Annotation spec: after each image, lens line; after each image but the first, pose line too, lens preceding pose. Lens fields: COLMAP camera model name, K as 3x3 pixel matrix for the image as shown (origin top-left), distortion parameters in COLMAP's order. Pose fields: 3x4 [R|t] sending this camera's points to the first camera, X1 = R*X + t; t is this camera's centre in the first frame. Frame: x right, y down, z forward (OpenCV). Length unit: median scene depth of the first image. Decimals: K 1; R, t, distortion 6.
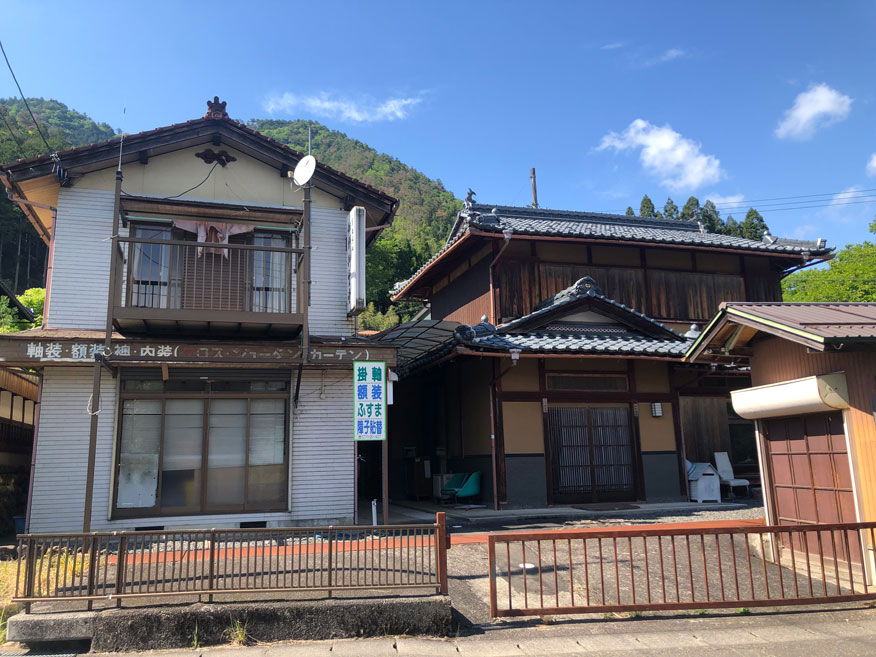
lens RADIAL K [[719.1, 0, 430.6], [0, 719.1, 330.6], [0, 0, 1]] dist [0.060951, -0.035138]
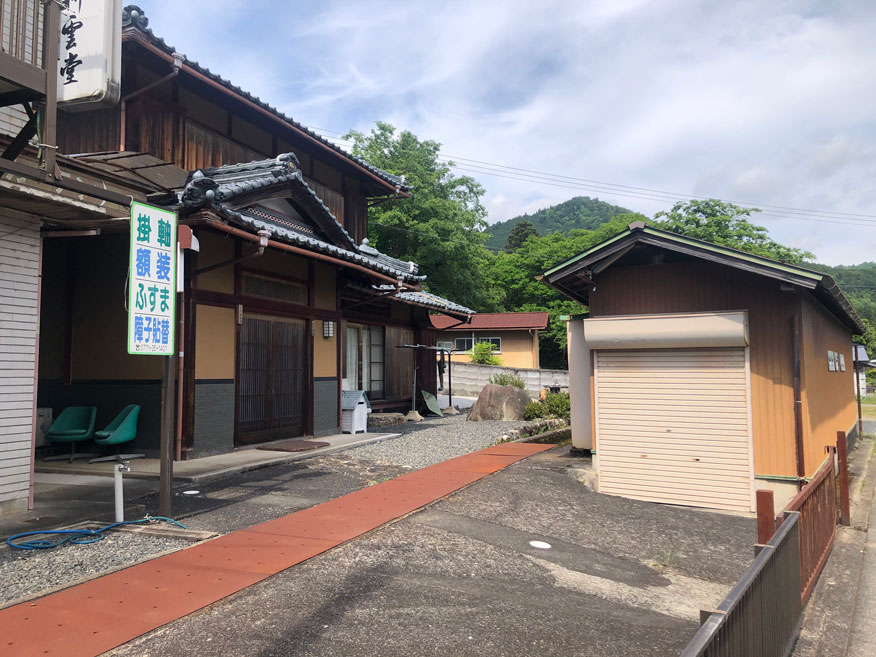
lens RADIAL K [[719.1, 0, 432.6], [0, 719.1, 322.7], [0, 0, 1]] dist [0.060951, -0.035138]
pose [[0.638843, 0.076713, 0.765503, -0.274960], [-0.151007, 0.988164, 0.026995, 0.062981], [-0.754371, -0.132842, 0.642866, 0.379964]]
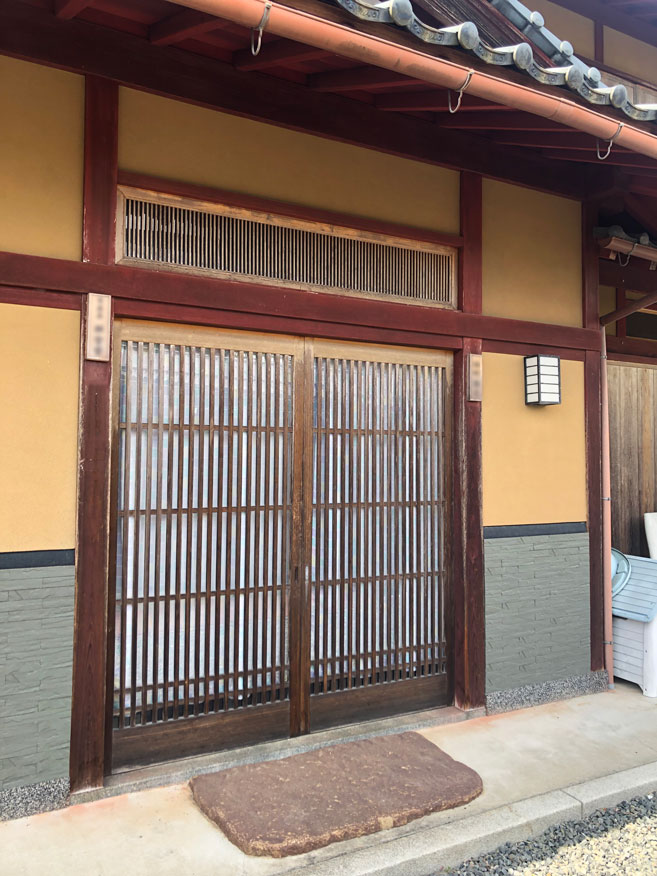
lens RADIAL K [[719.1, 0, 330.1], [0, 719.1, 435.1], [0, 0, 1]] dist [0.060951, -0.035138]
pose [[0.983582, 0.038973, 0.176203, 0.190667], [-0.064273, 0.988029, 0.140239, 0.100943], [-0.168628, -0.149262, 0.974313, 0.773806]]
